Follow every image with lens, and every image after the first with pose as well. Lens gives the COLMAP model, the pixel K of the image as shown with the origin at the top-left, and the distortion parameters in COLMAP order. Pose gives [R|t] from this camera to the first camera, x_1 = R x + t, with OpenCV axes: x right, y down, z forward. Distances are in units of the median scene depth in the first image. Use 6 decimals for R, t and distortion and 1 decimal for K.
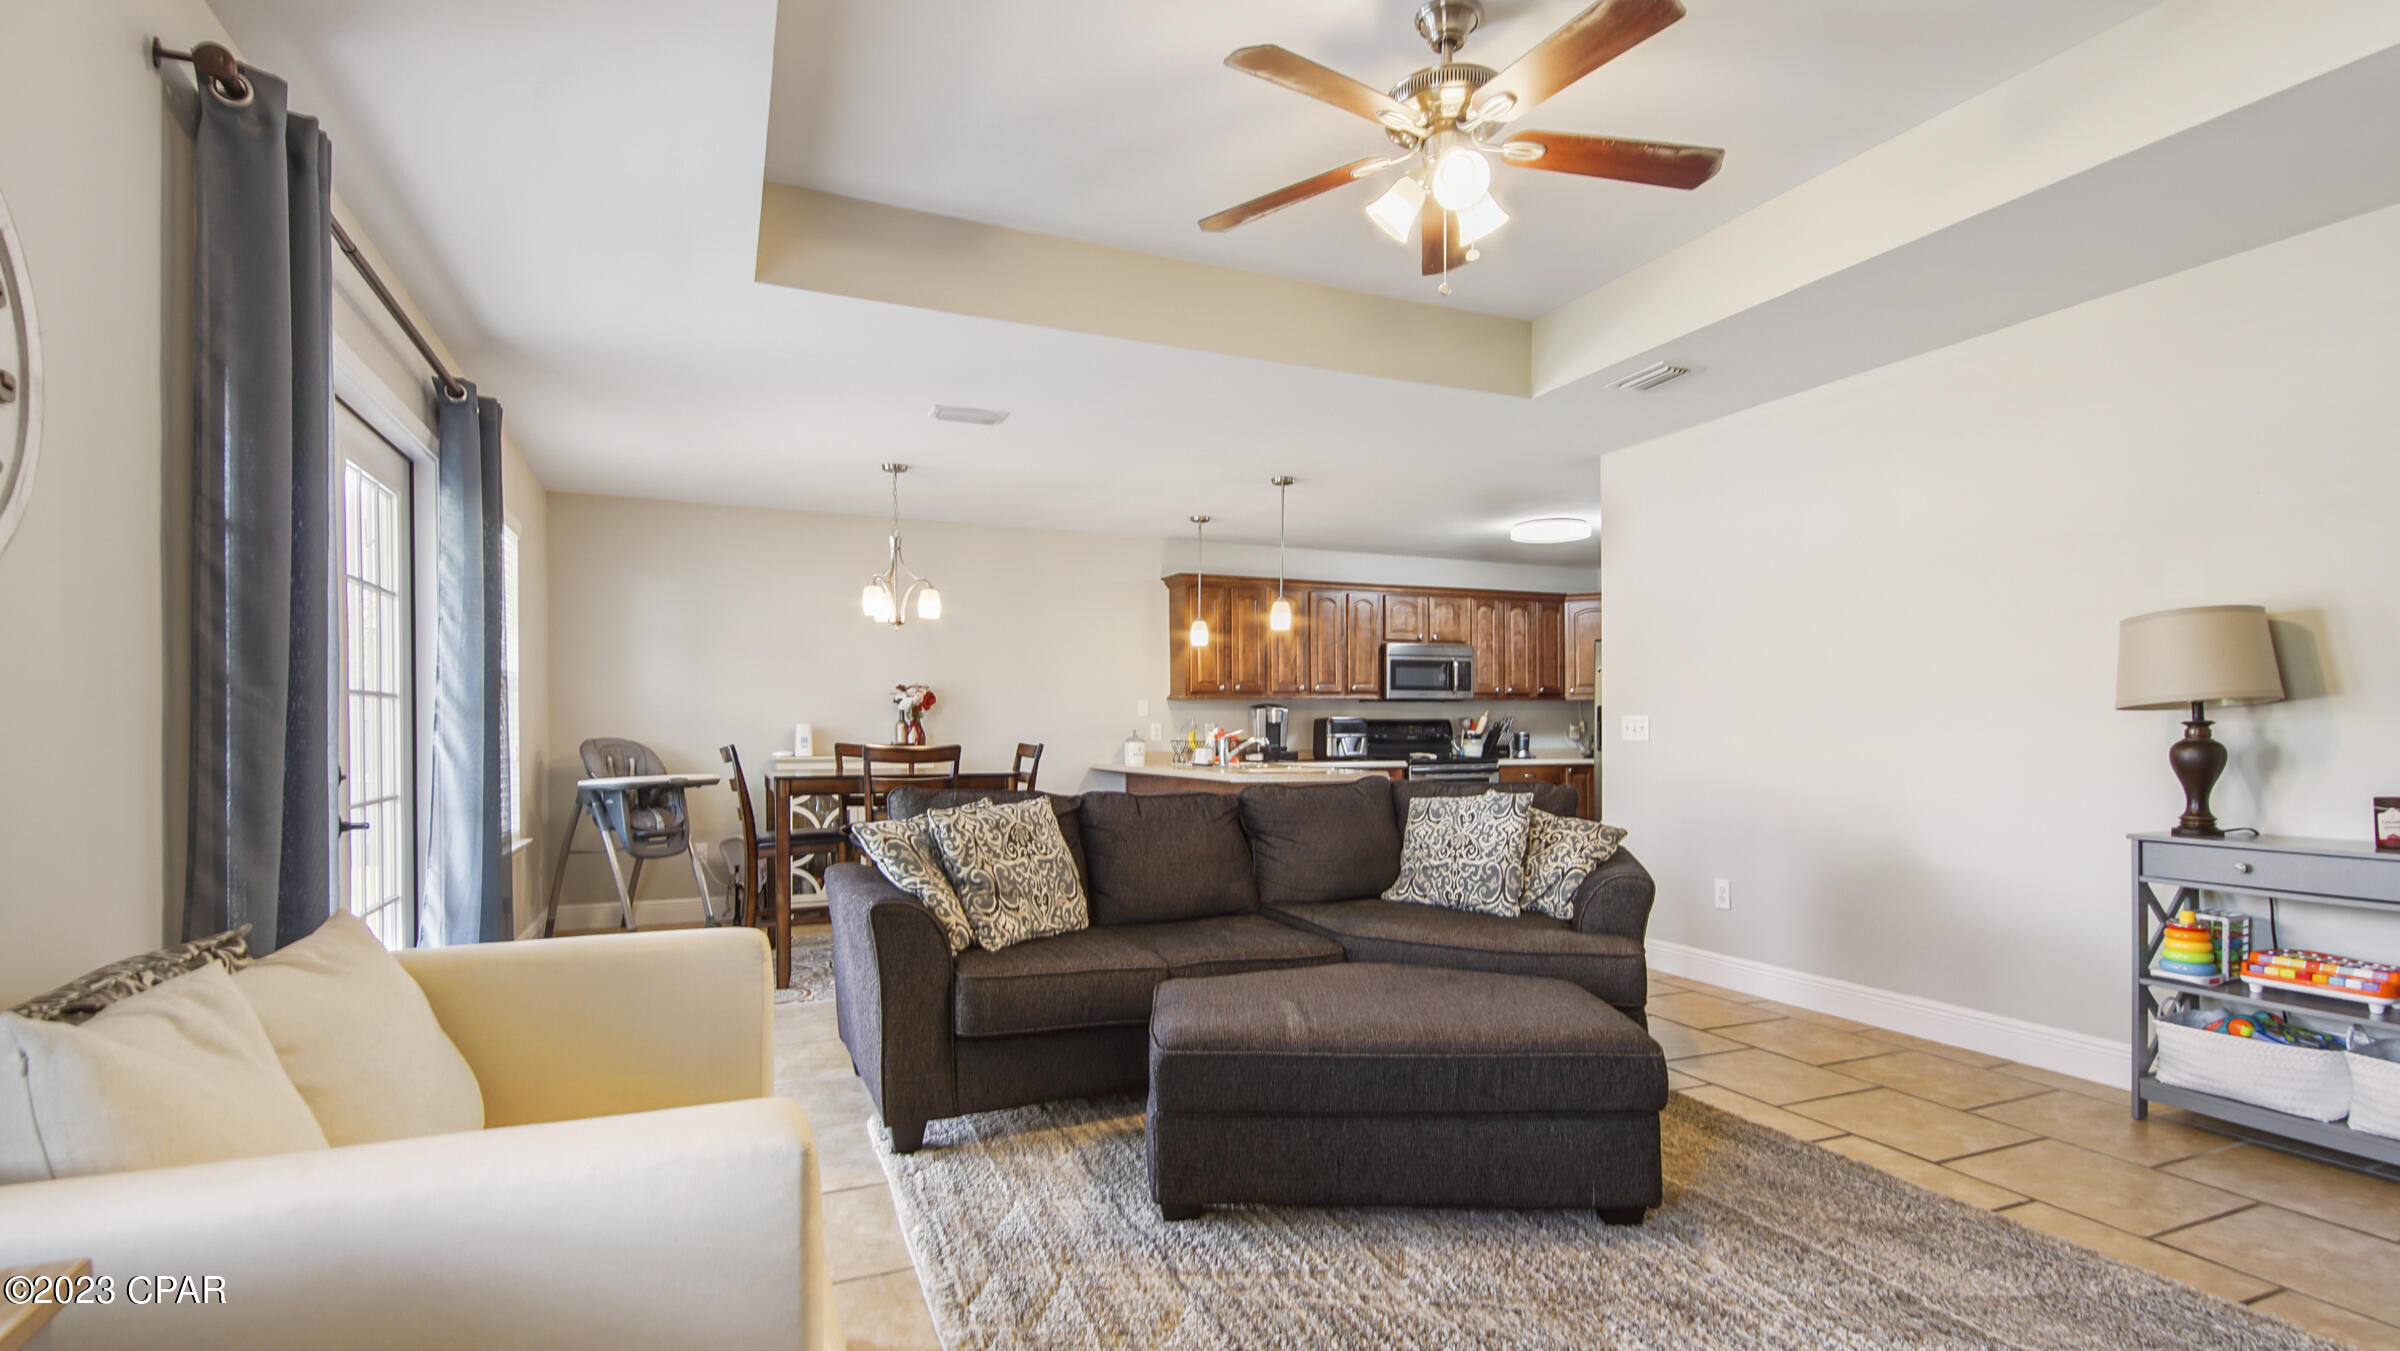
lens RADIAL K [[1109.2, 0, 1213.2], [0, 1109.2, 712.1], [0, 0, 1]] dist [0.015656, 0.000012]
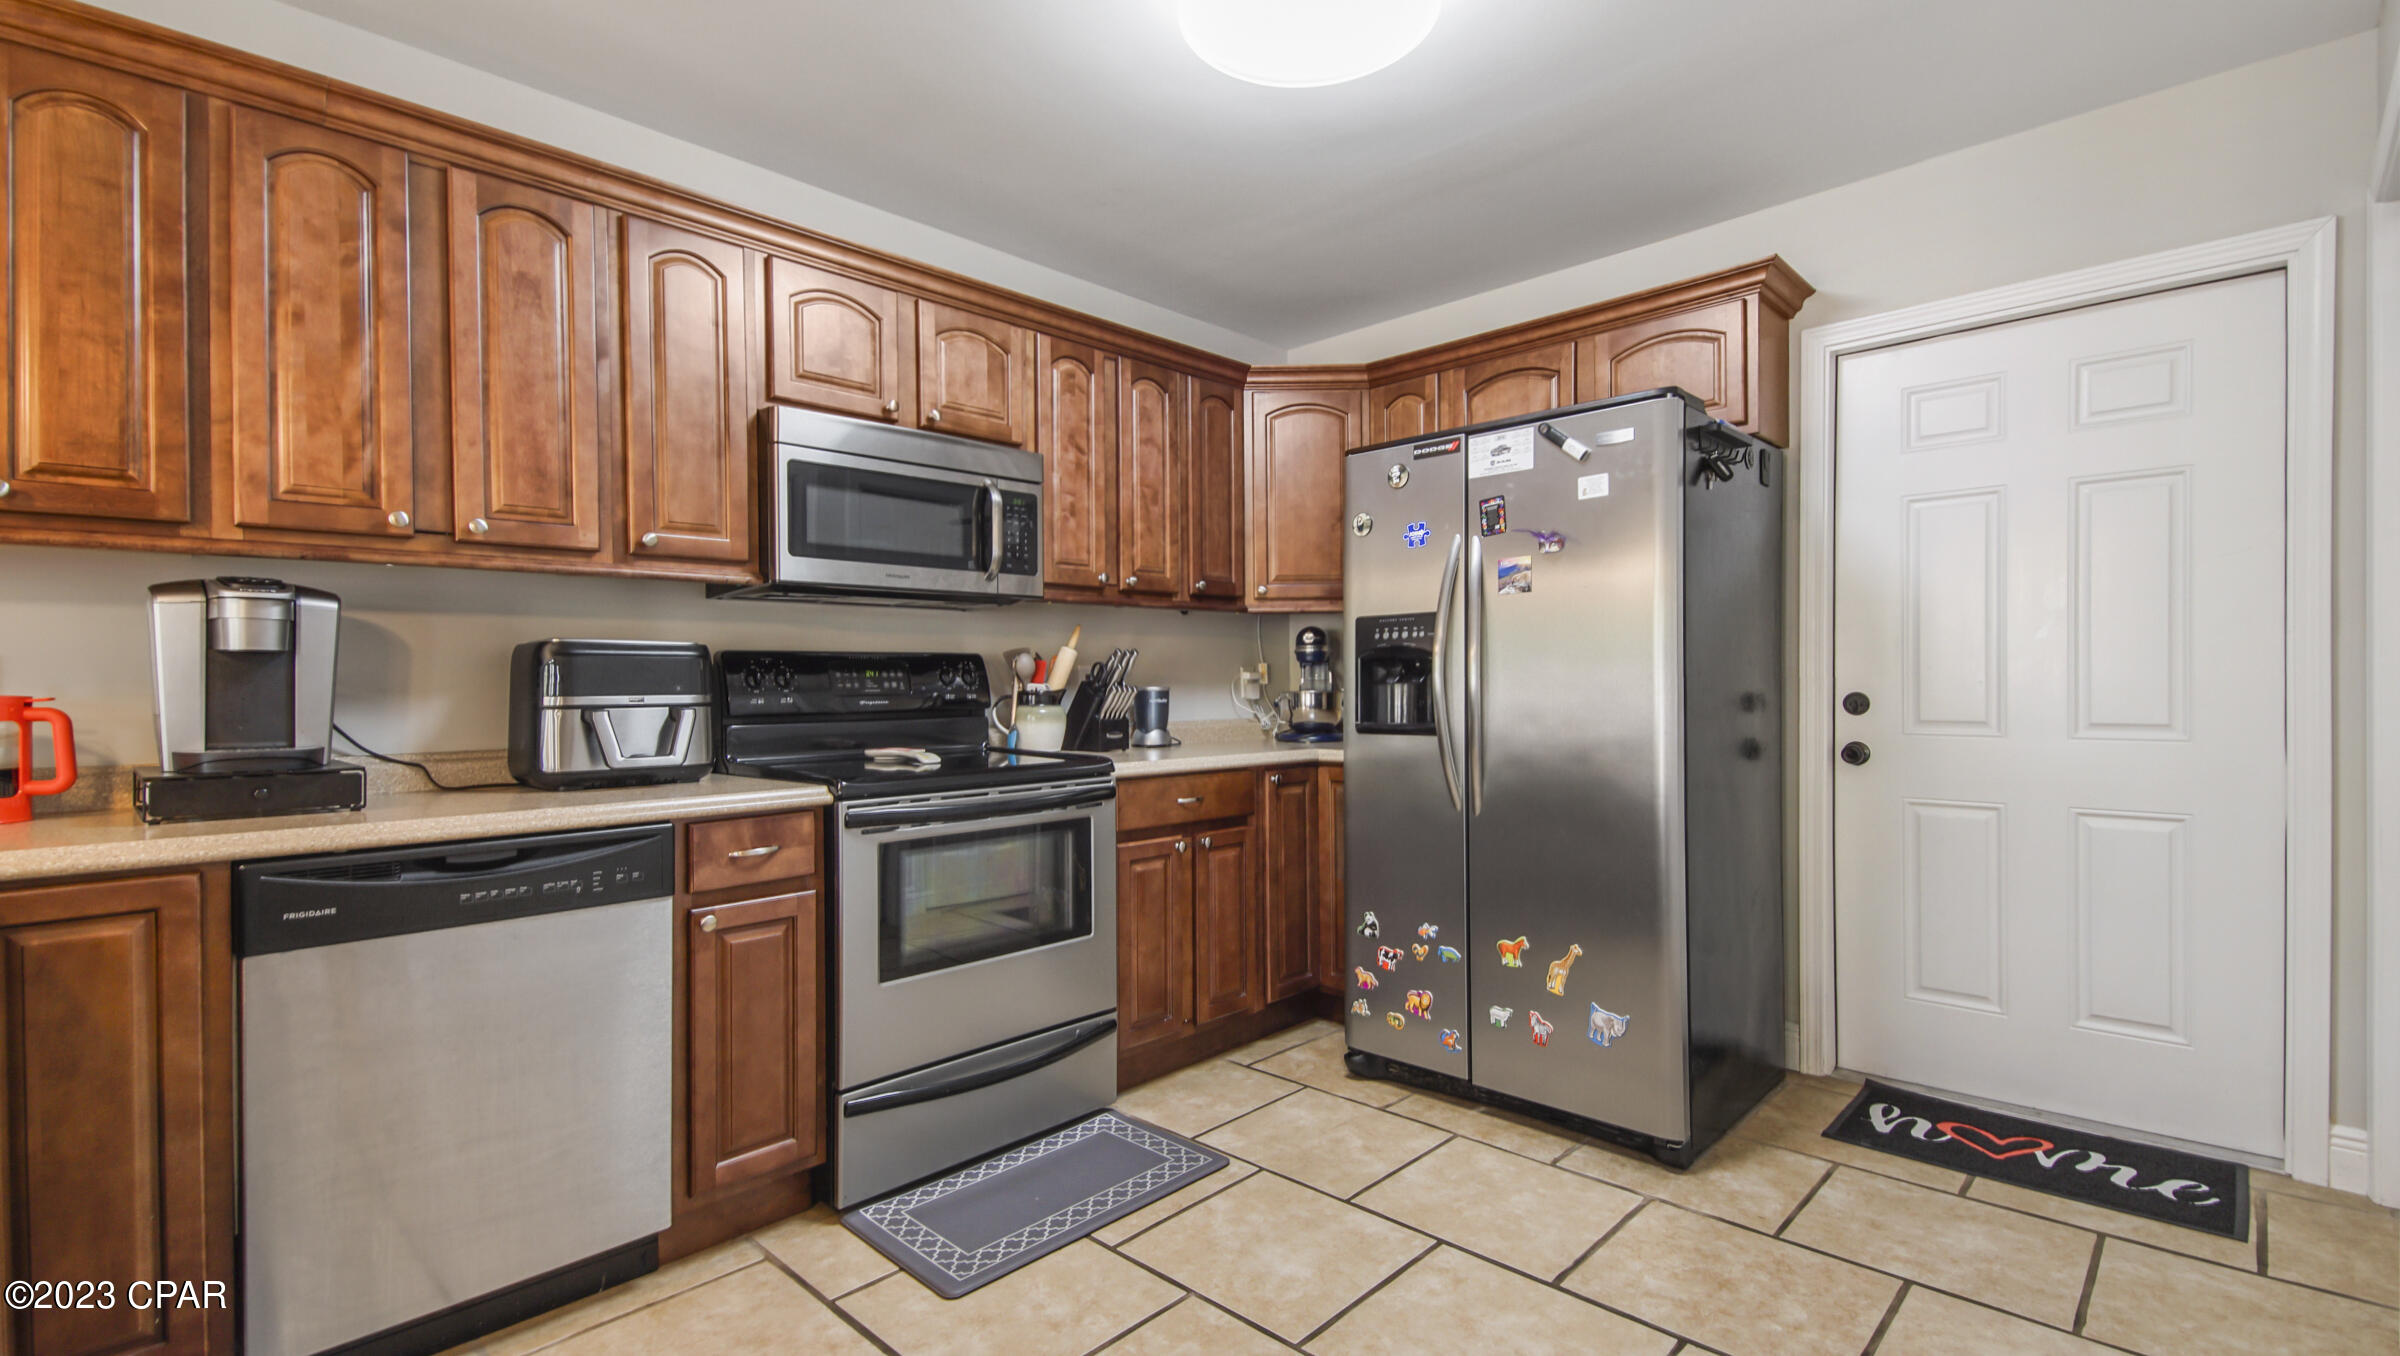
lens RADIAL K [[1082.3, 0, 1179.7], [0, 1082.3, 678.5], [0, 0, 1]] dist [0.038253, -0.023026]
pose [[0.932132, -0.004649, 0.362088, 0.150634], [0.000978, 0.999946, 0.010321, 0.012025], [-0.362117, -0.009267, 0.932087, 0.667529]]
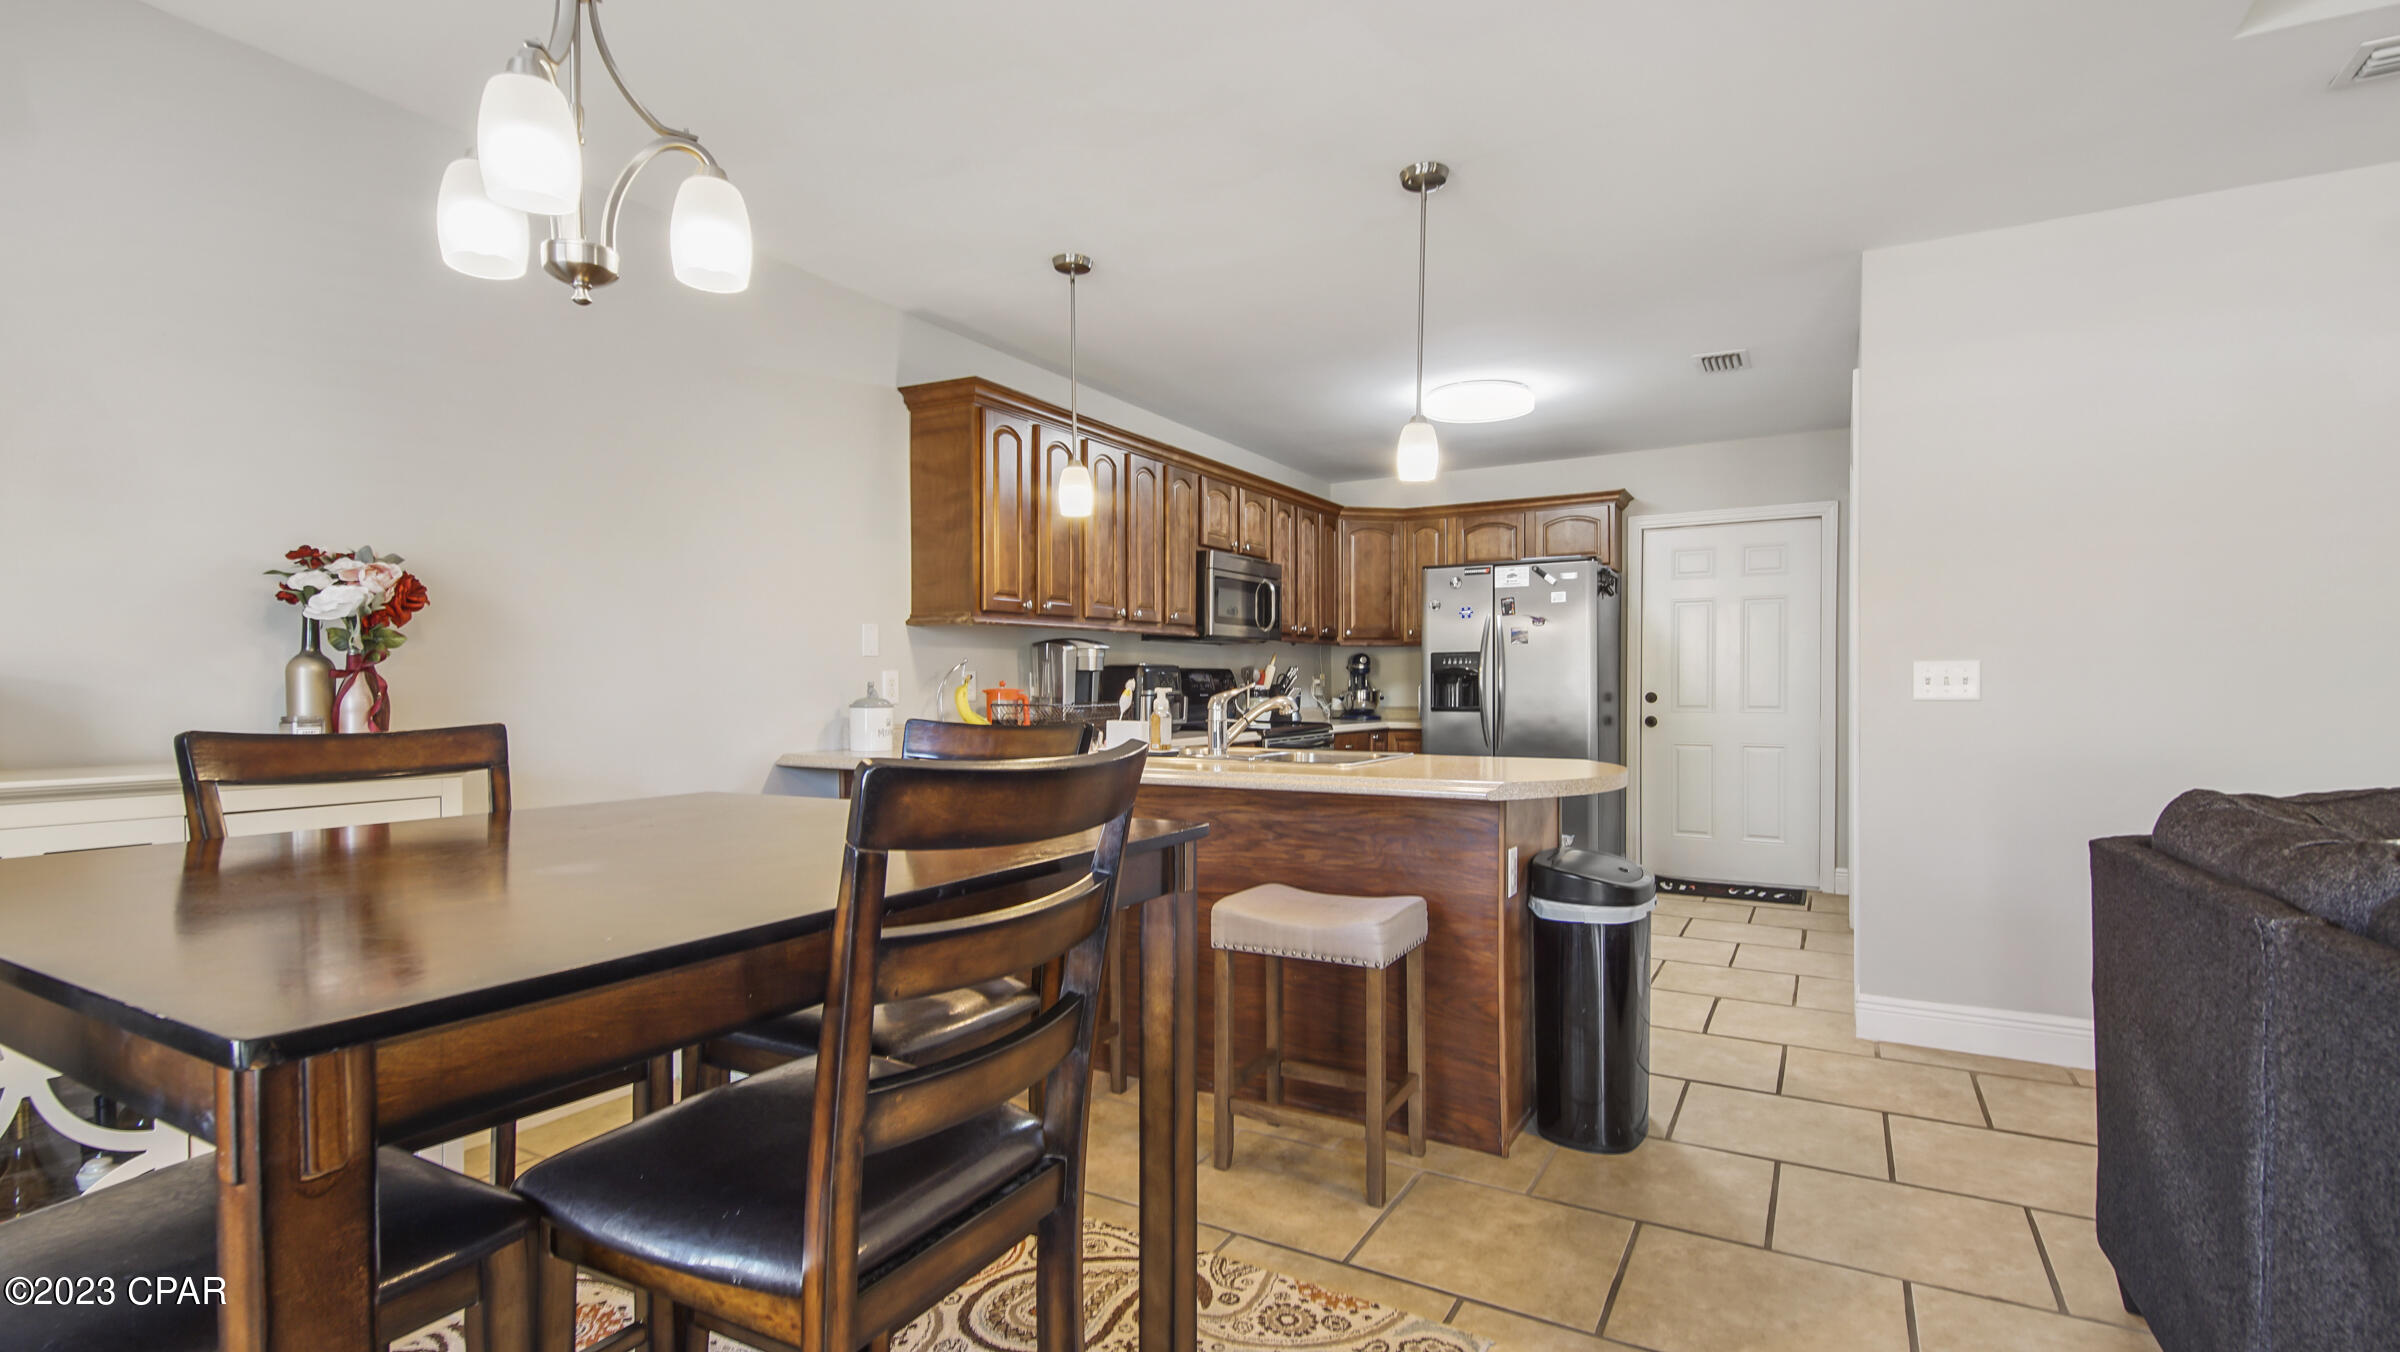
lens RADIAL K [[1086.7, 0, 1195.2], [0, 1086.7, 678.2], [0, 0, 1]] dist [0.033252, -0.018844]
pose [[0.814887, 0.002632, 0.579614, -0.214327], [-0.007595, 0.999952, 0.006137, 0.008791], [-0.579570, -0.009403, 0.814868, 0.486835]]
